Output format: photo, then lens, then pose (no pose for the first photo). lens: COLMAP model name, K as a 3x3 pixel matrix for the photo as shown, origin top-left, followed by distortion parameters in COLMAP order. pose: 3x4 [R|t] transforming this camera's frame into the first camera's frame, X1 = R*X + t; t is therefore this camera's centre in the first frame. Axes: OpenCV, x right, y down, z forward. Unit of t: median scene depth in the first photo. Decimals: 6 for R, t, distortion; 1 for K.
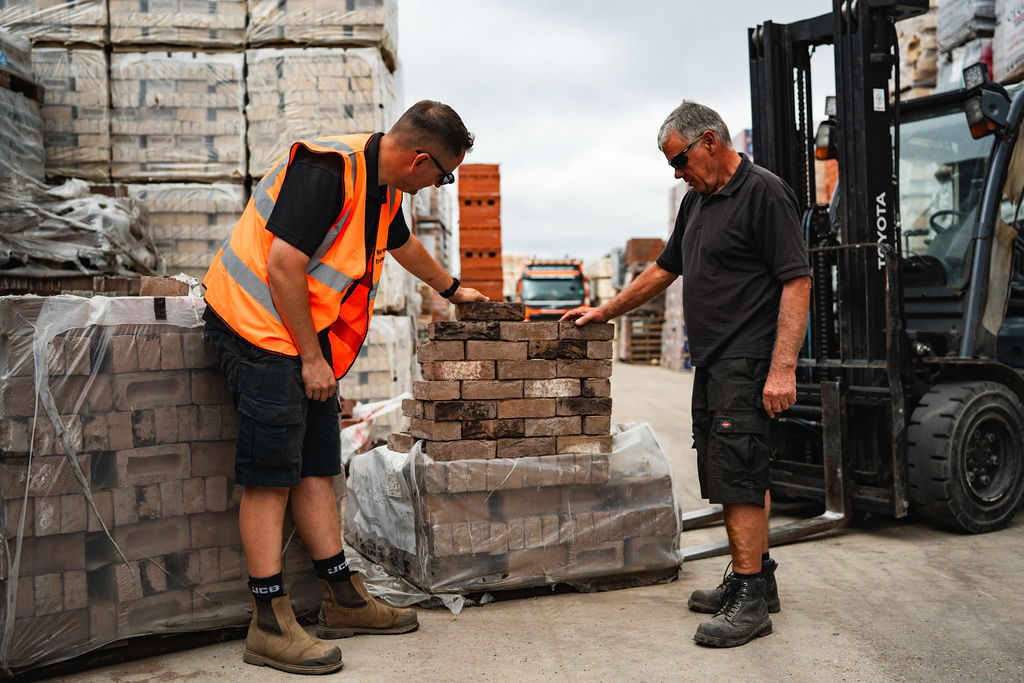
lens RADIAL K [[1074.3, 0, 510.2], [0, 1074.3, 343.6], [0, 0, 1]] dist [0.012841, 0.000000]
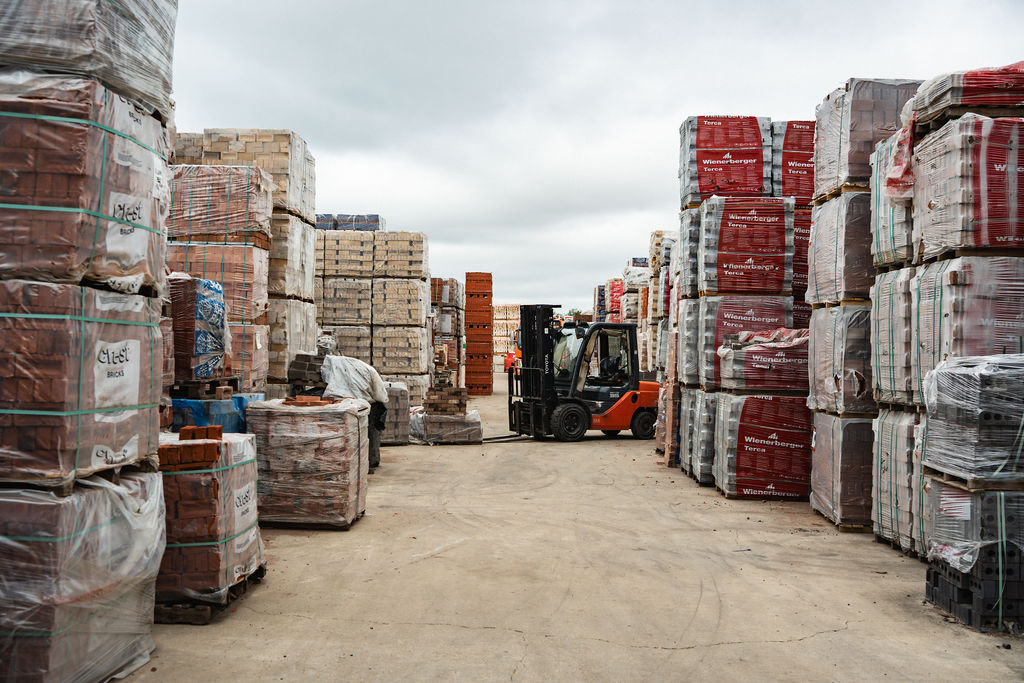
lens RADIAL K [[1085.5, 0, 514.6], [0, 1085.5, 341.0], [0, 0, 1]] dist [0.049980, 0.000000]
pose [[0.999165, 0.026896, -0.030771, 0.211774], [-0.027585, 0.999373, -0.022184, -0.059911], [0.030155, 0.023015, 0.999280, -1.793234]]
